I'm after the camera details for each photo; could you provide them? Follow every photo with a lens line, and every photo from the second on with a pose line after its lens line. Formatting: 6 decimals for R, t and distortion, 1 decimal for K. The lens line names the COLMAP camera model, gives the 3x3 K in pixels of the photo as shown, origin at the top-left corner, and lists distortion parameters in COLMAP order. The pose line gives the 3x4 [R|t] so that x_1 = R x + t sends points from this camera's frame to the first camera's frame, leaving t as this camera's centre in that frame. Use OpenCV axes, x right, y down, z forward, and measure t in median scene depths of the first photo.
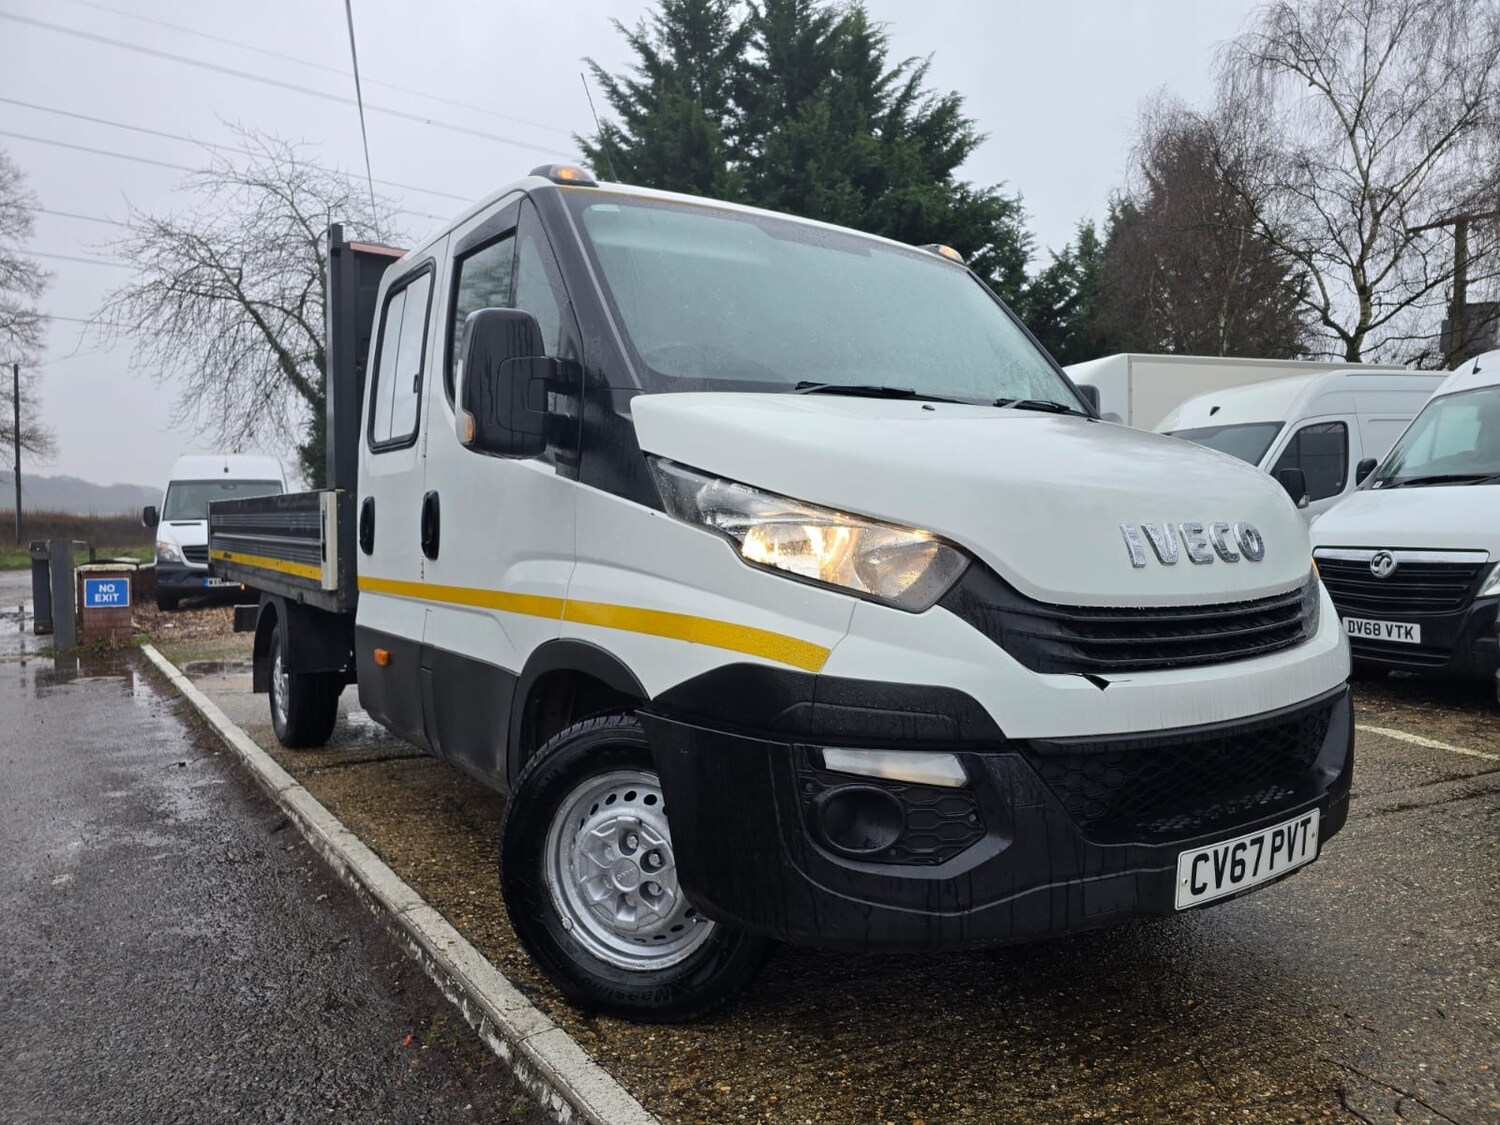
lens RADIAL K [[1018.0, 0, 757.6], [0, 1018.0, 539.2], [0, 0, 1]] dist [0.045409, -0.038410]
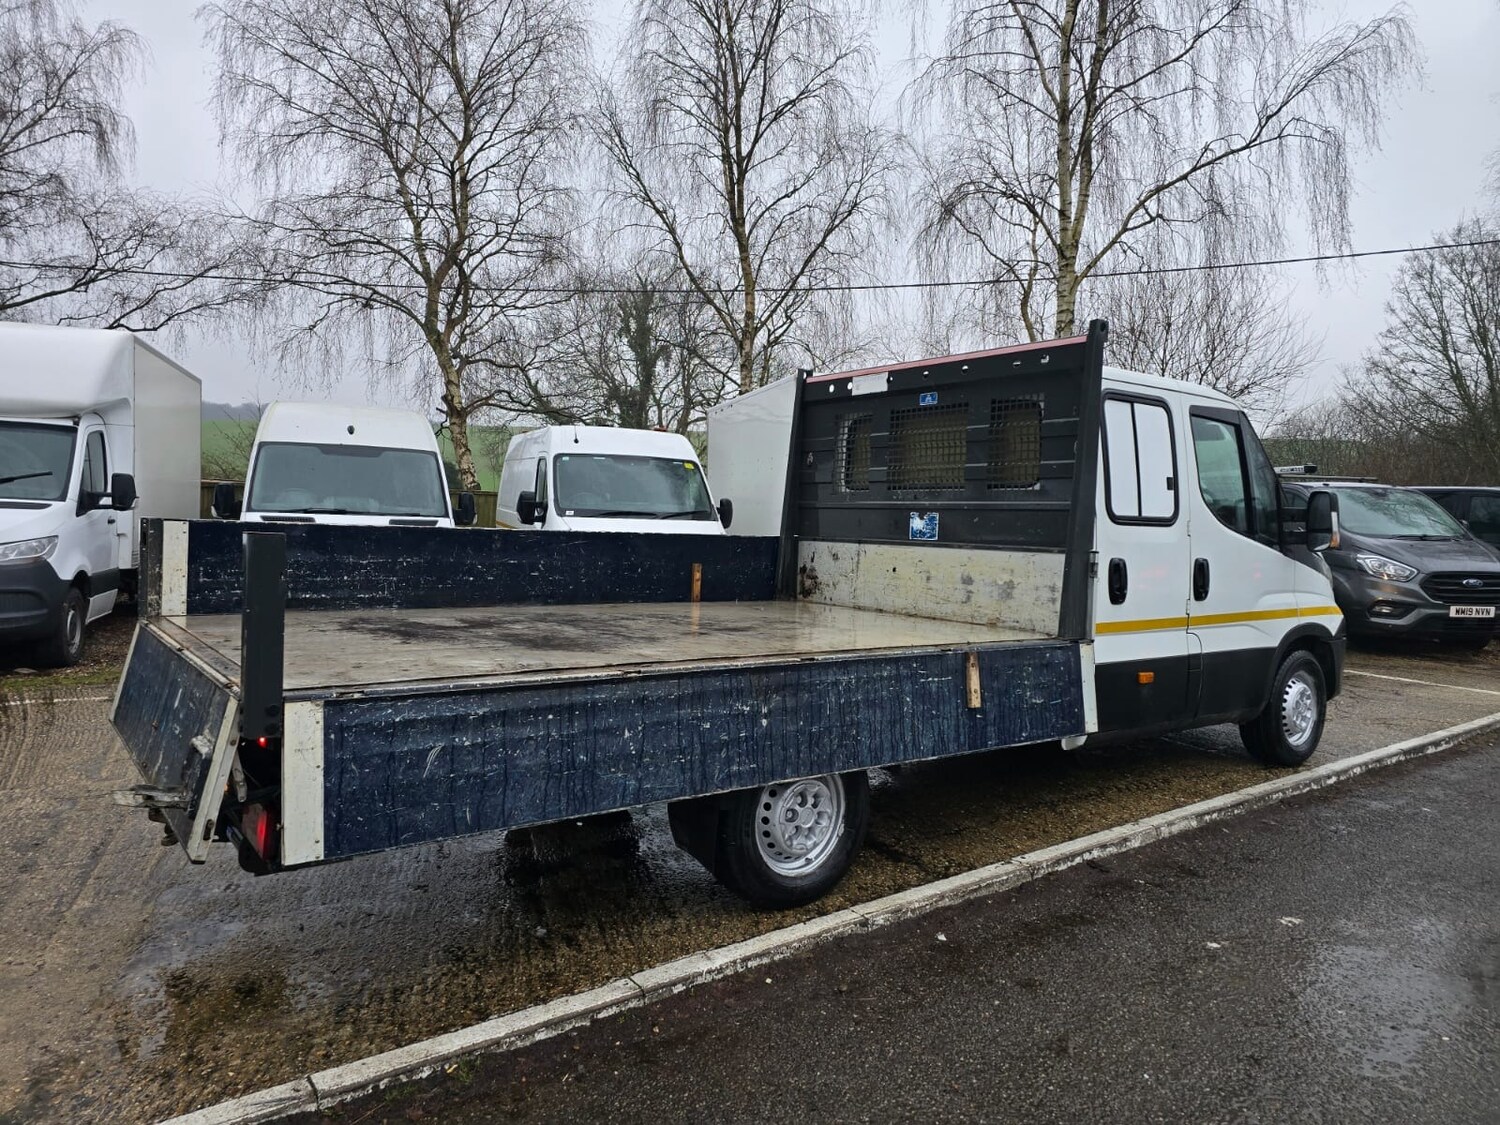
lens RADIAL K [[999.9, 0, 756.6], [0, 999.9, 549.4], [0, 0, 1]] dist [0.065936, -0.062653]
pose [[-0.046220, -0.026829, 0.998571, -1.268877], [-0.016260, 0.999527, 0.026102, -0.062246], [-0.998799, -0.015031, -0.046635, 1.198159]]
